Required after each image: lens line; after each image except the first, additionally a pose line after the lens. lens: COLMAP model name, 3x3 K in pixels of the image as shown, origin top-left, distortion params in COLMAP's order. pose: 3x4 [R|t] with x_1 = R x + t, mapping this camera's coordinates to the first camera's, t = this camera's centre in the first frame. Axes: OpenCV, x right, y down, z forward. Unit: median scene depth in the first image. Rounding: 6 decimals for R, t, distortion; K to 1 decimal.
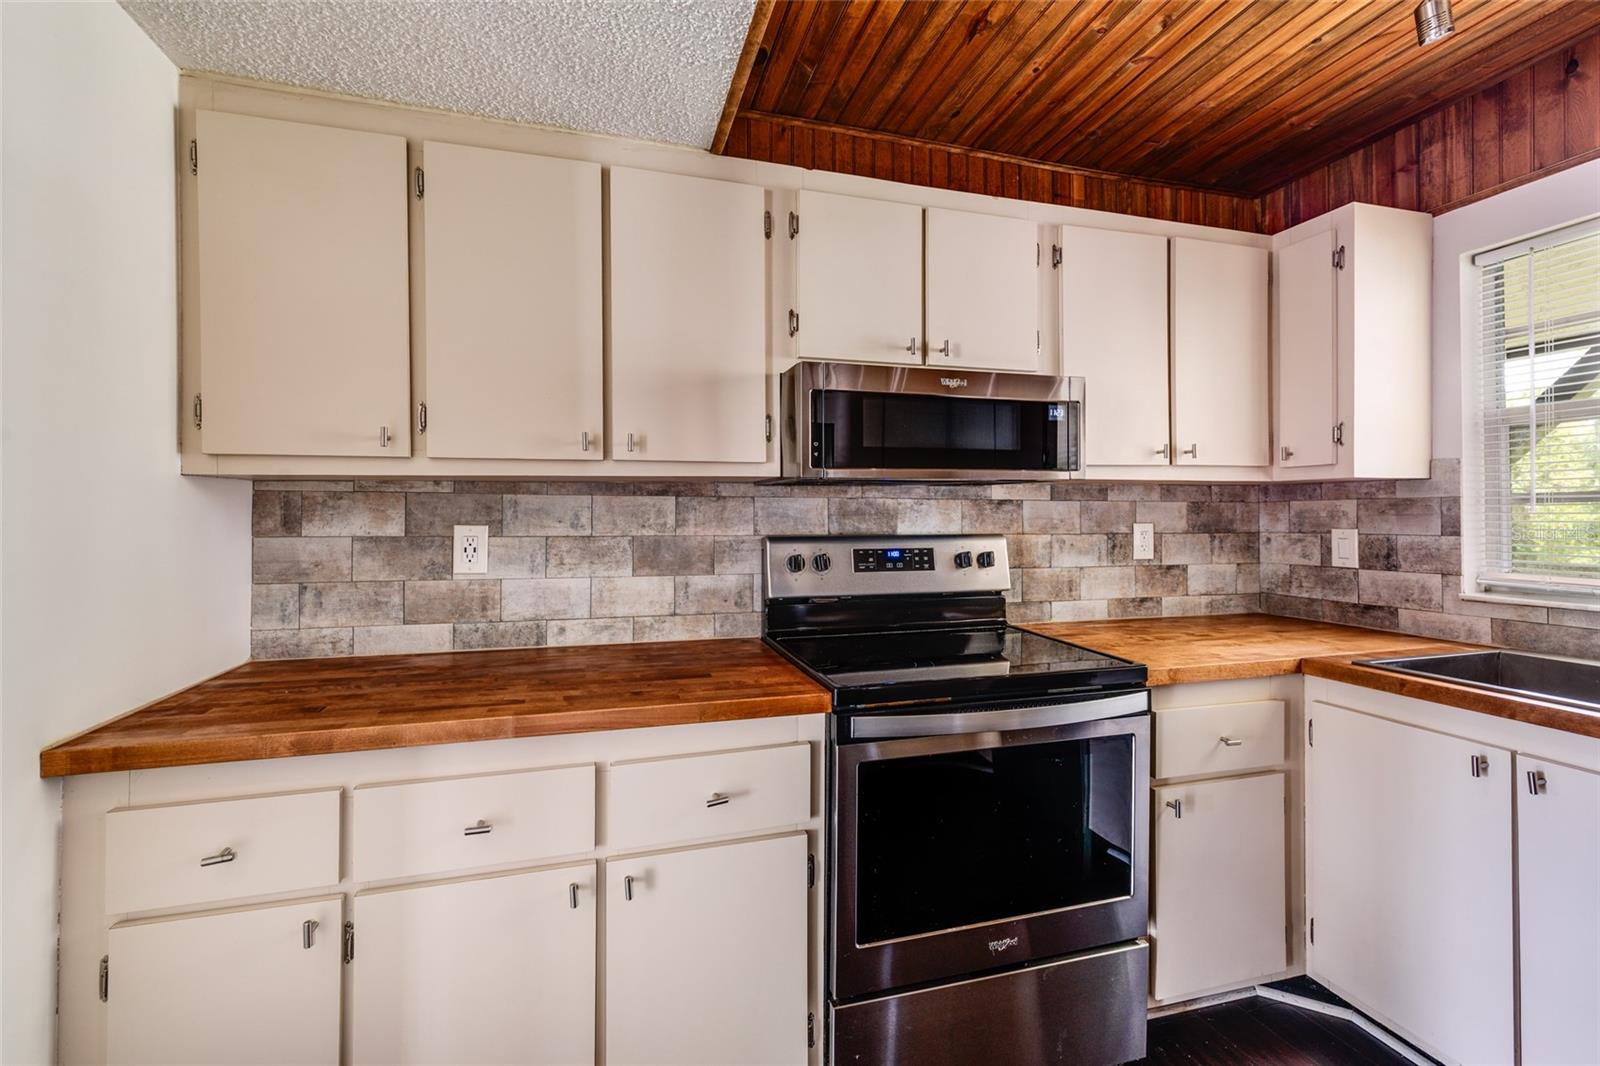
lens RADIAL K [[686.6, 0, 797.4], [0, 686.6, 519.2], [0, 0, 1]] dist [0.001676, 0.000492]
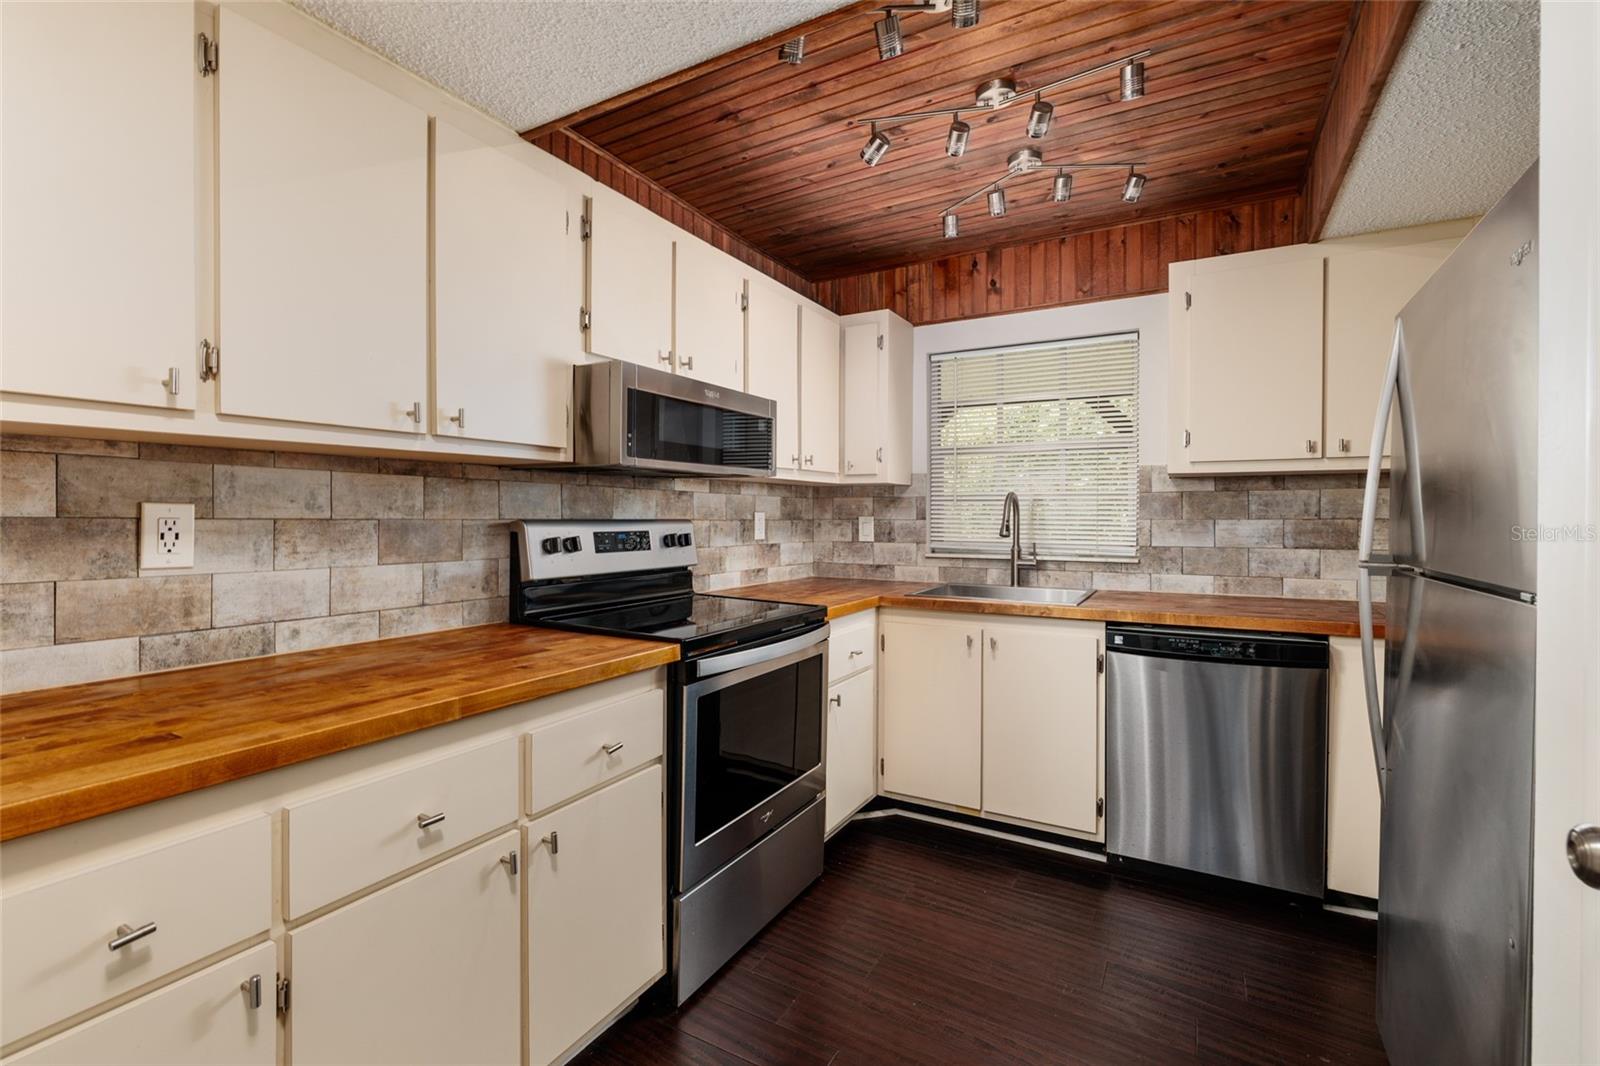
lens RADIAL K [[706.6, 0, 801.0], [0, 706.6, 528.8], [0, 0, 1]] dist [-0.002662, 0.000342]
pose [[0.713541, -0.008863, 0.700557, -0.479328], [-0.002029, 0.999890, 0.014717, 0.021863], [-0.700610, -0.011922, 0.713445, -0.027637]]
